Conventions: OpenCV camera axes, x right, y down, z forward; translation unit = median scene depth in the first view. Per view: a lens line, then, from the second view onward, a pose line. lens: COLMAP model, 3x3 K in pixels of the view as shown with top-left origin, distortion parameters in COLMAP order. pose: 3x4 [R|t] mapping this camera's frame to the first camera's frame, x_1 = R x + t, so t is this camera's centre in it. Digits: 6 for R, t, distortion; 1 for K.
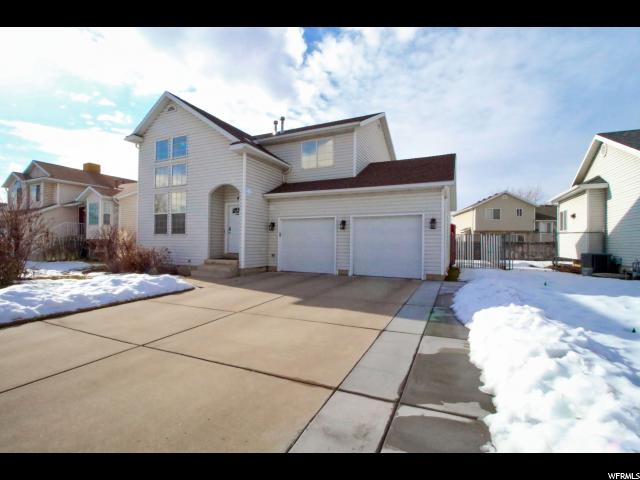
lens RADIAL K [[294.7, 0, 320.1], [0, 294.7, 240.0], [0, 0, 1]] dist [-0.018910, -0.001786]
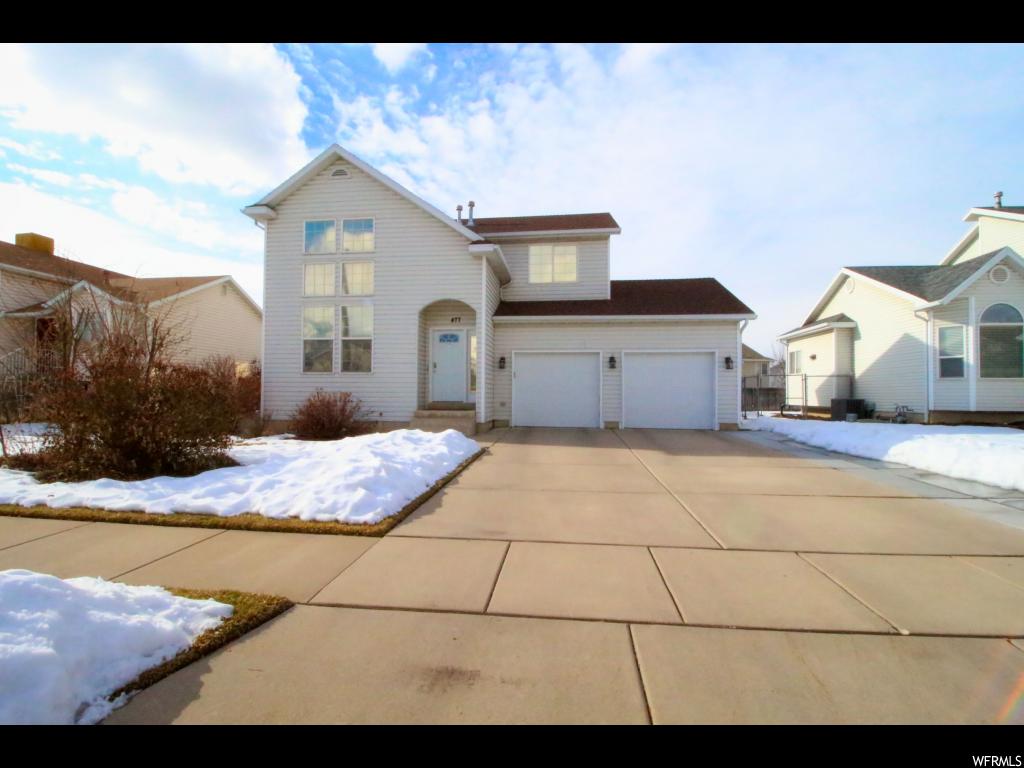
lens RADIAL K [[471.6, 0, 514.8], [0, 471.6, 384.6], [0, 0, 1]] dist [-0.018910, -0.001786]
pose [[0.952150, 0.003903, 0.305606, -0.470342], [-0.002417, 0.999983, -0.005240, 0.011252], [-0.305622, 0.004250, 0.952144, -0.075765]]
